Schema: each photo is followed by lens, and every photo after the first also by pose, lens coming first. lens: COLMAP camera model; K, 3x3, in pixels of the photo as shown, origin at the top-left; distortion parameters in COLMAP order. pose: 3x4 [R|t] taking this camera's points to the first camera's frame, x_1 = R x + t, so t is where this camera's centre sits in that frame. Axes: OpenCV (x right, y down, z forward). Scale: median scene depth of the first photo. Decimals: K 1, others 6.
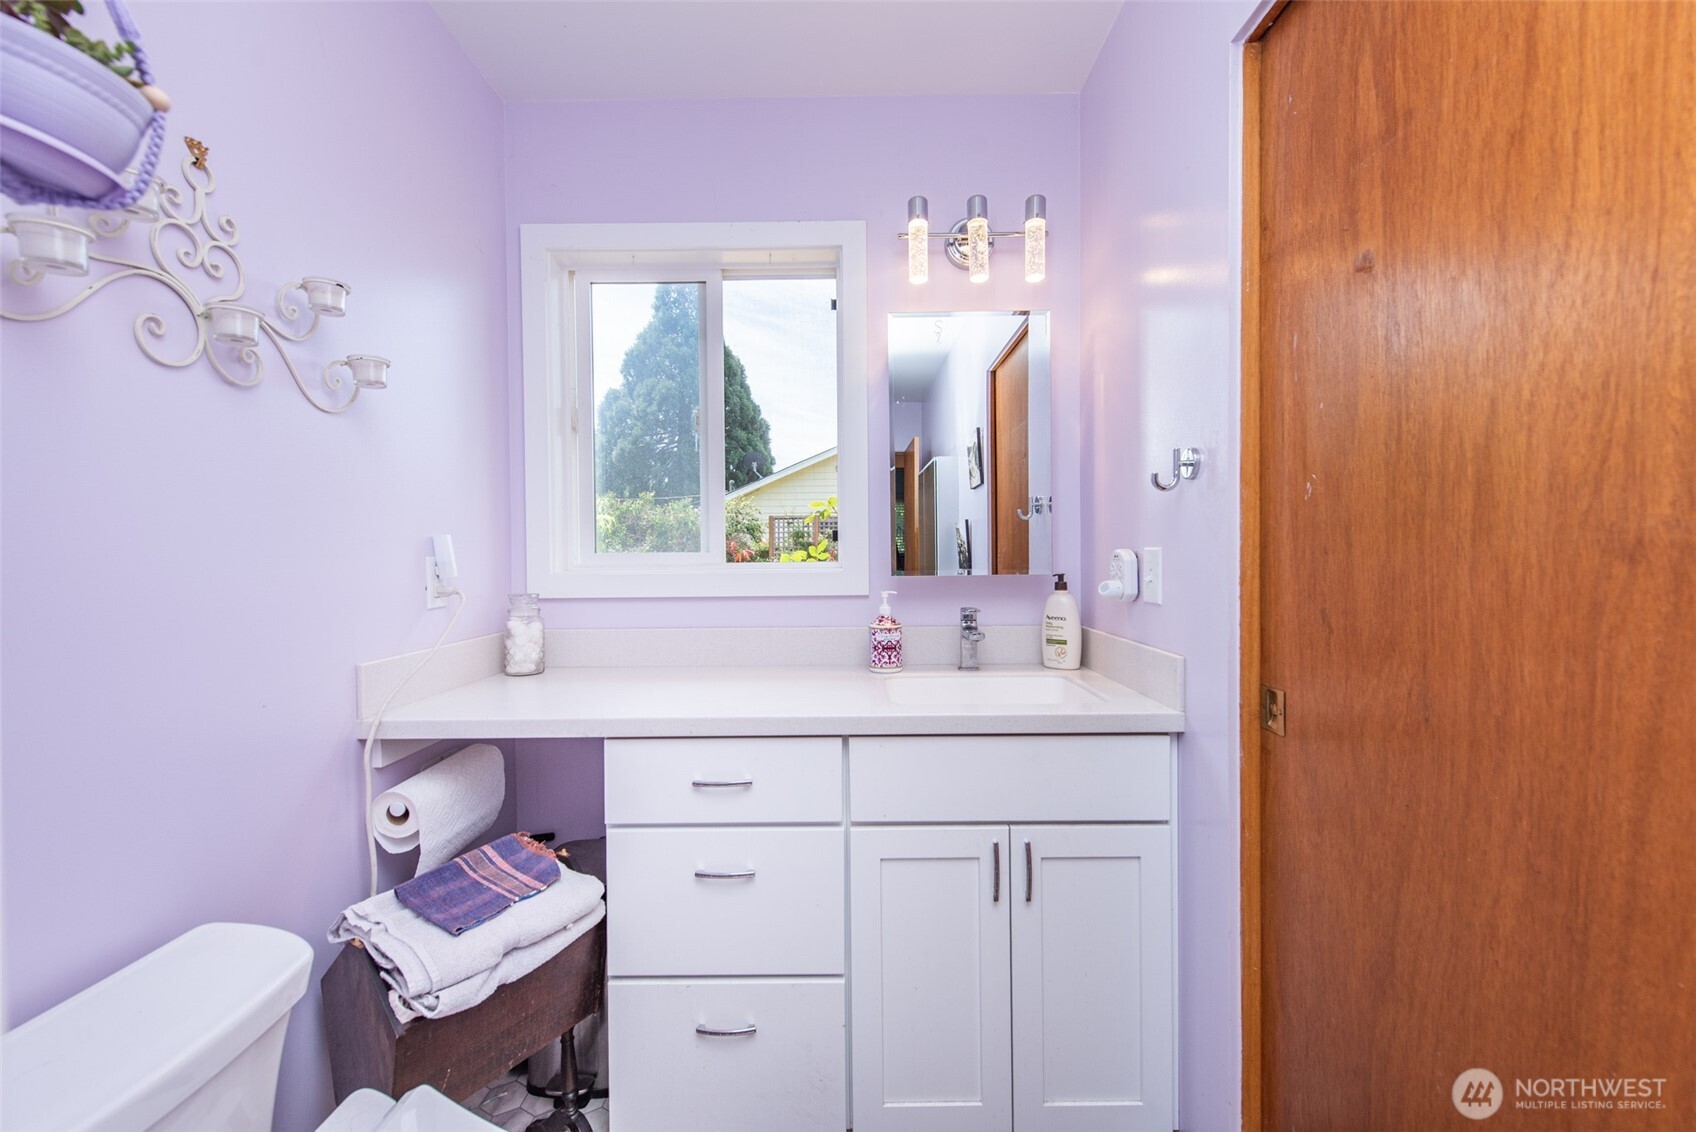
lens RADIAL K [[687.6, 0, 848.0], [0, 687.6, 566.0], [0, 0, 1]] dist [0.002014, 0.000134]
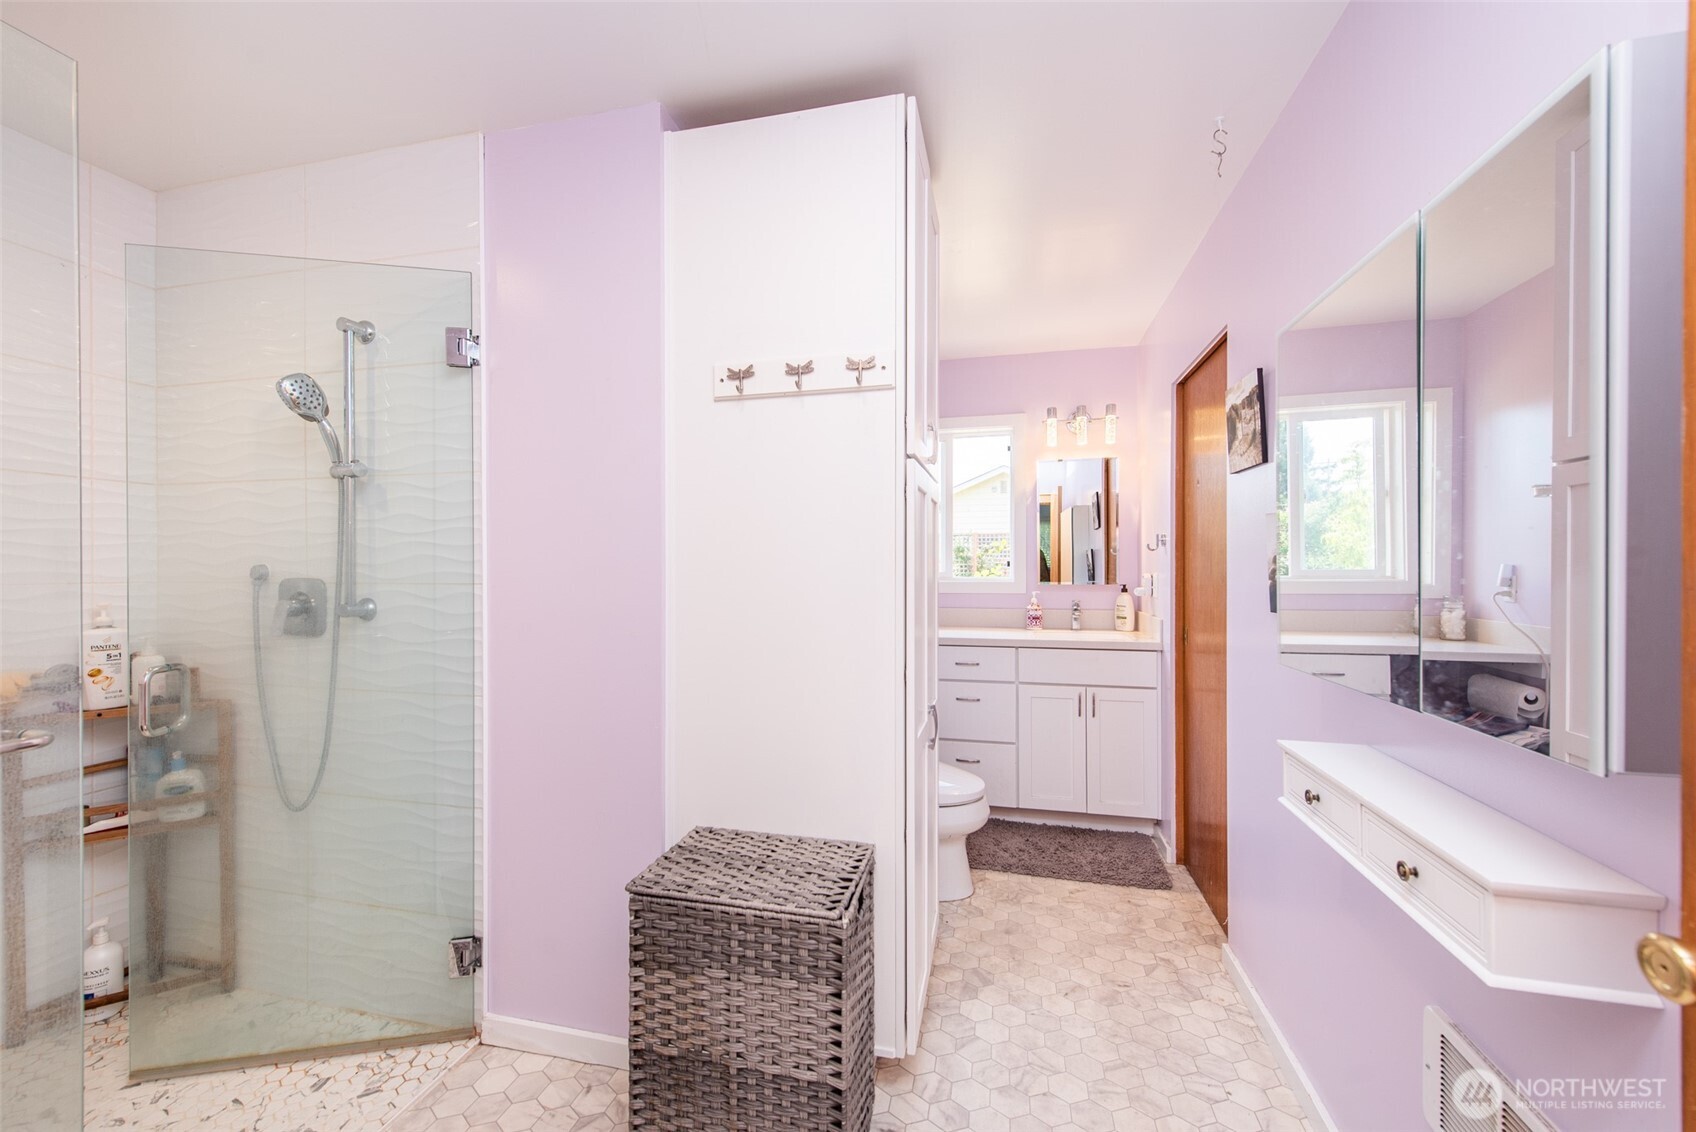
lens RADIAL K [[662.0, 0, 843.9], [0, 662.0, 568.1], [0, 0, 1]] dist [0.013910, -0.008321]
pose [[0.973696, 0.008491, -0.227691, -0.053224], [-0.010458, 0.999918, -0.007433, -0.014026], [0.227609, 0.009619, 0.973705, -1.127700]]
